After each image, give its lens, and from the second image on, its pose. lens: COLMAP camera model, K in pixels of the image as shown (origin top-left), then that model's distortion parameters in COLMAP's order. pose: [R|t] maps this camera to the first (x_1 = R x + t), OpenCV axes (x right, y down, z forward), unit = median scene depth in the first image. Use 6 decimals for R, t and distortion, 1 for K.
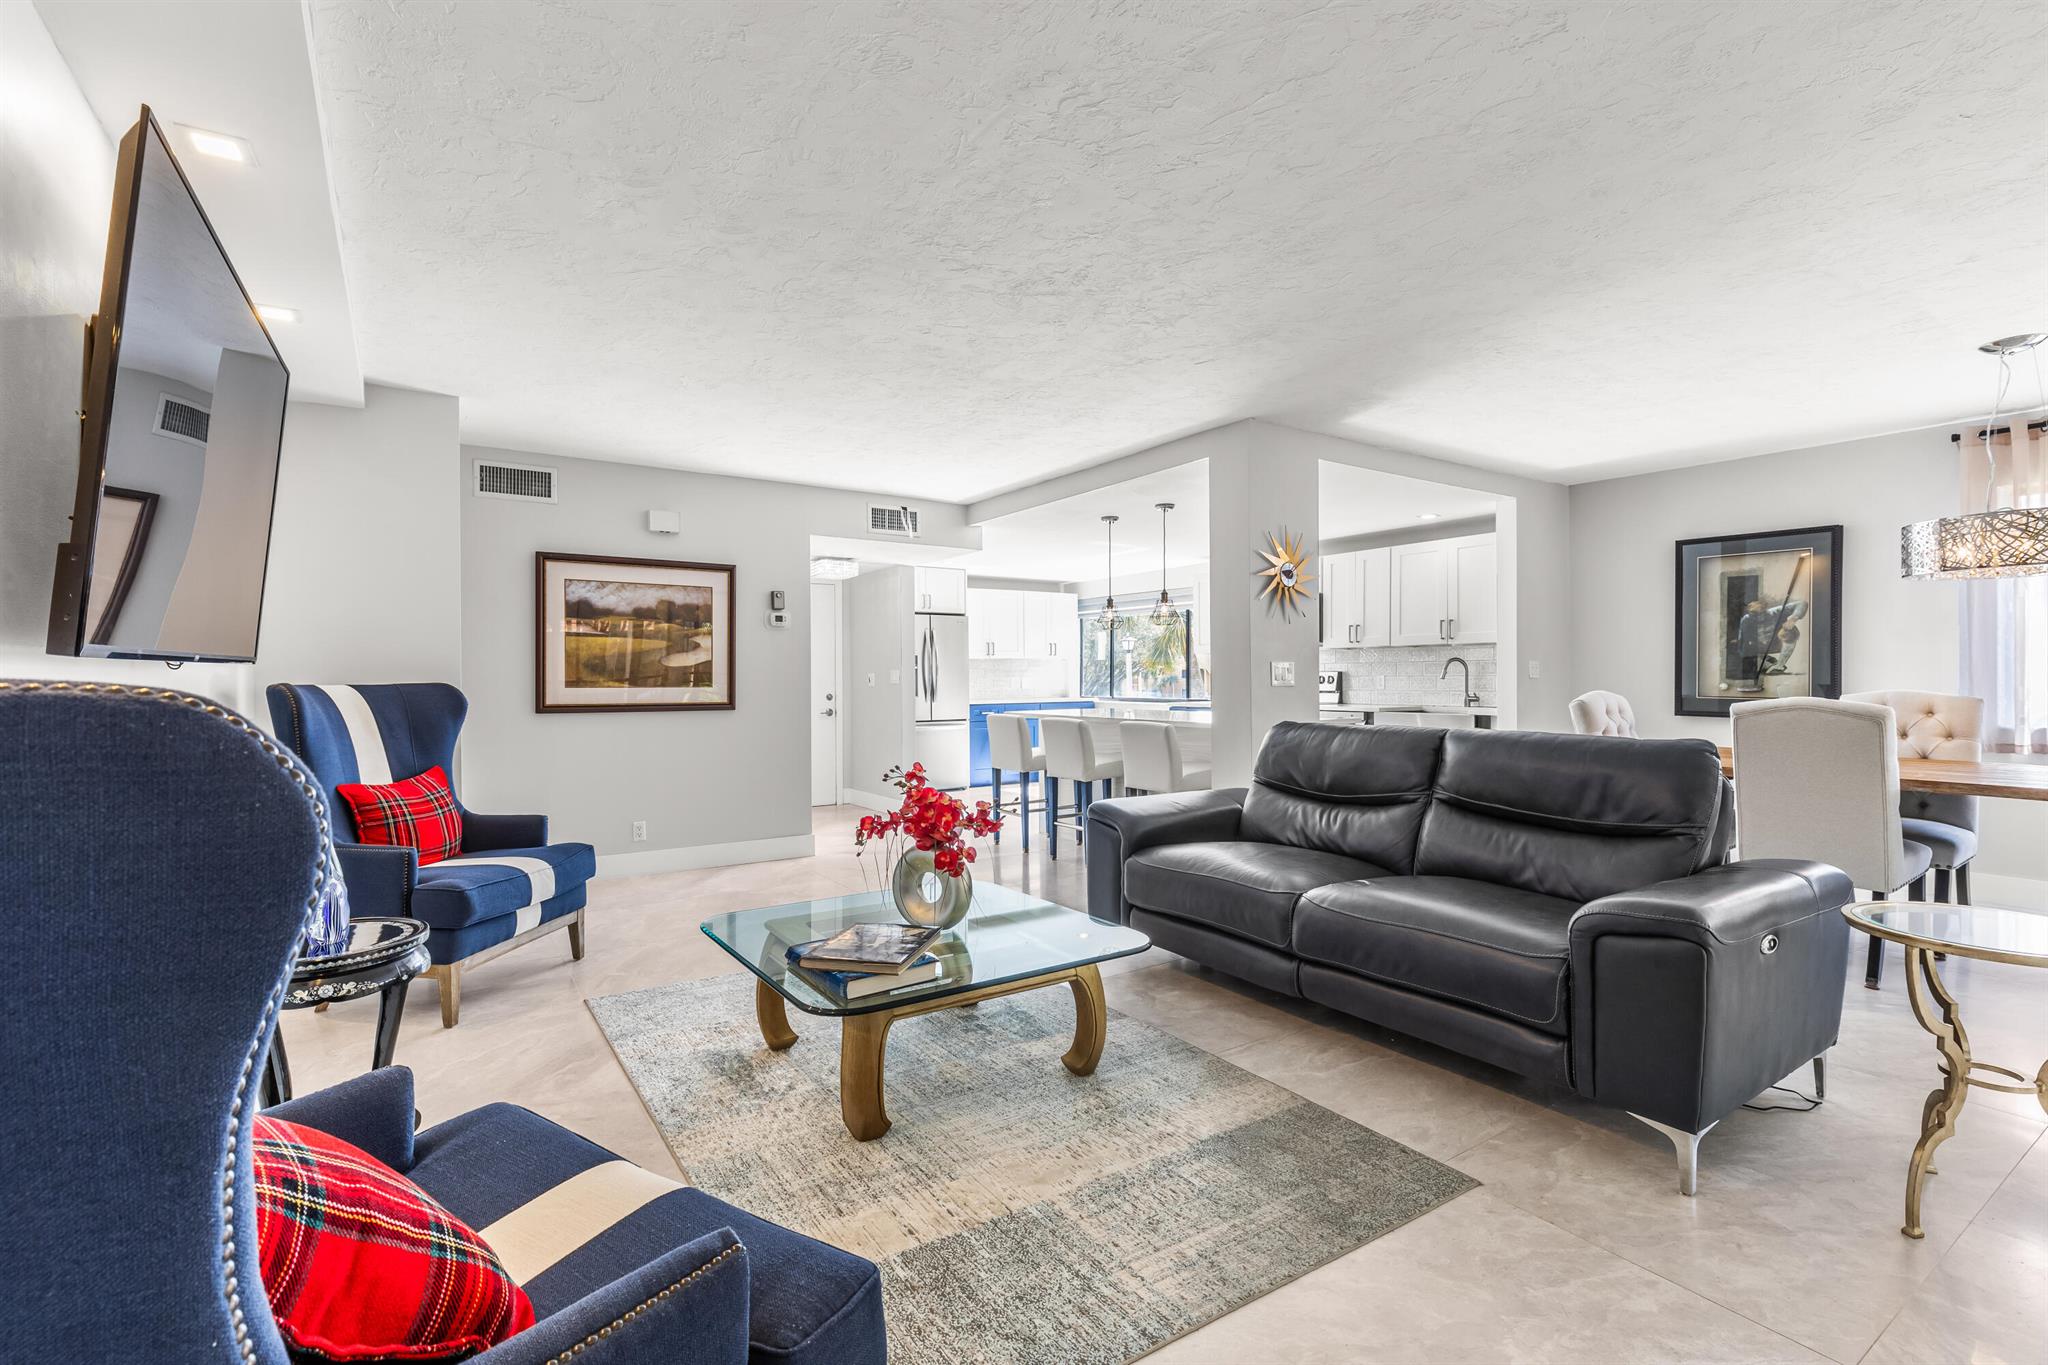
lens RADIAL K [[917.9, 0, 1016.7], [0, 917.9, 677.6], [0, 0, 1]] dist [0.007020, -0.001838]
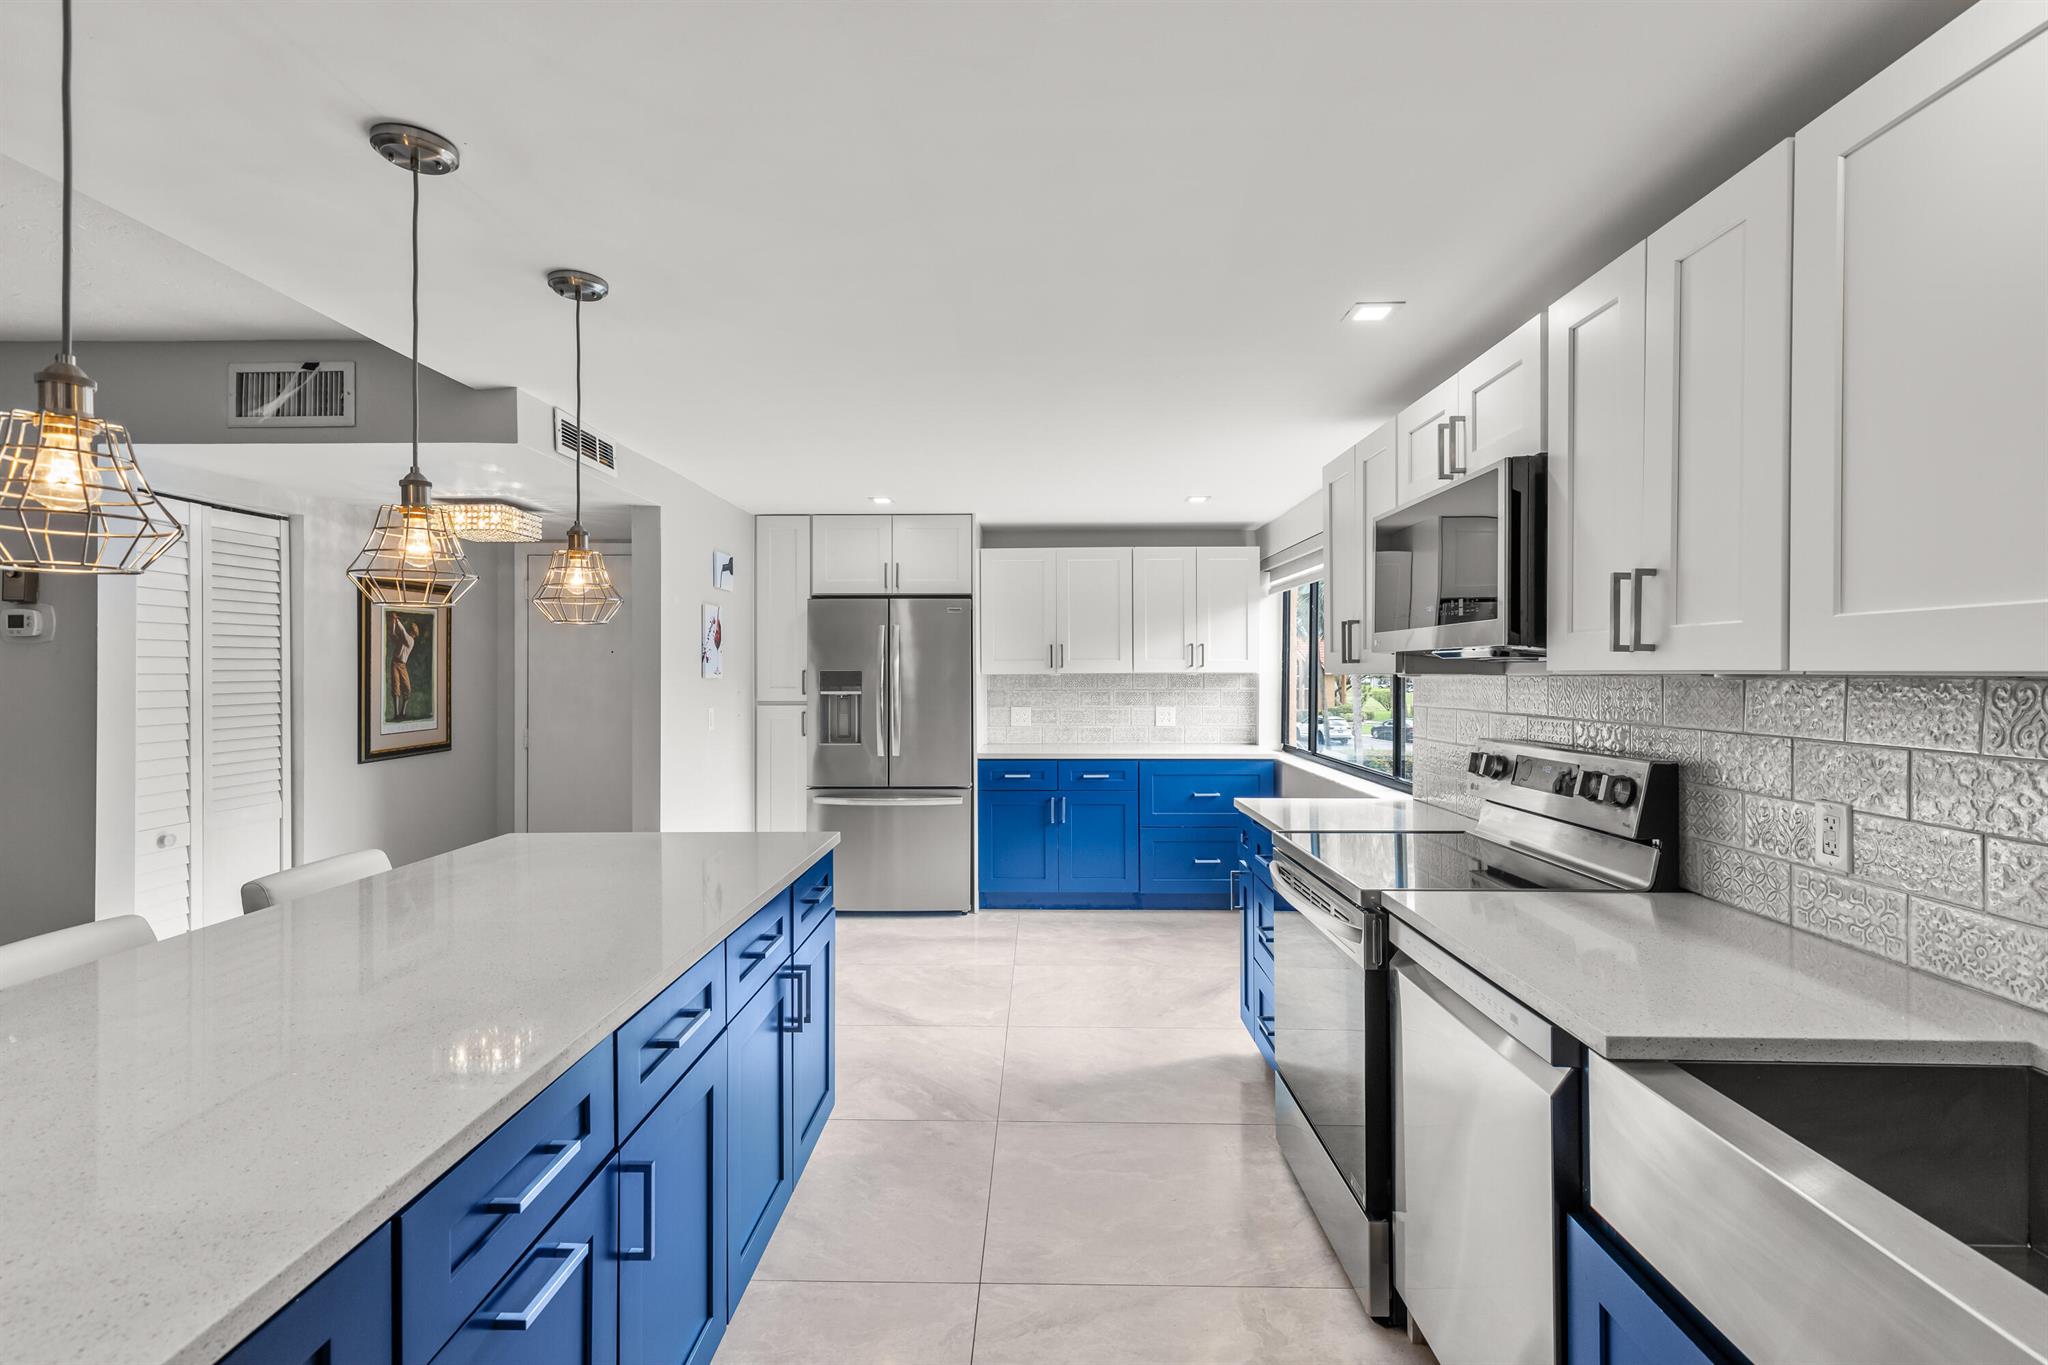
lens RADIAL K [[917.9, 0, 1014.2], [0, 917.9, 668.9], [0, 0, 1]] dist [0.007020, -0.001838]
pose [[0.822196, 0.002999, -0.569196, 0.471945], [-0.003605, 0.999994, 0.000062, -0.042715], [0.569192, 0.002001, 0.822202, 0.935198]]
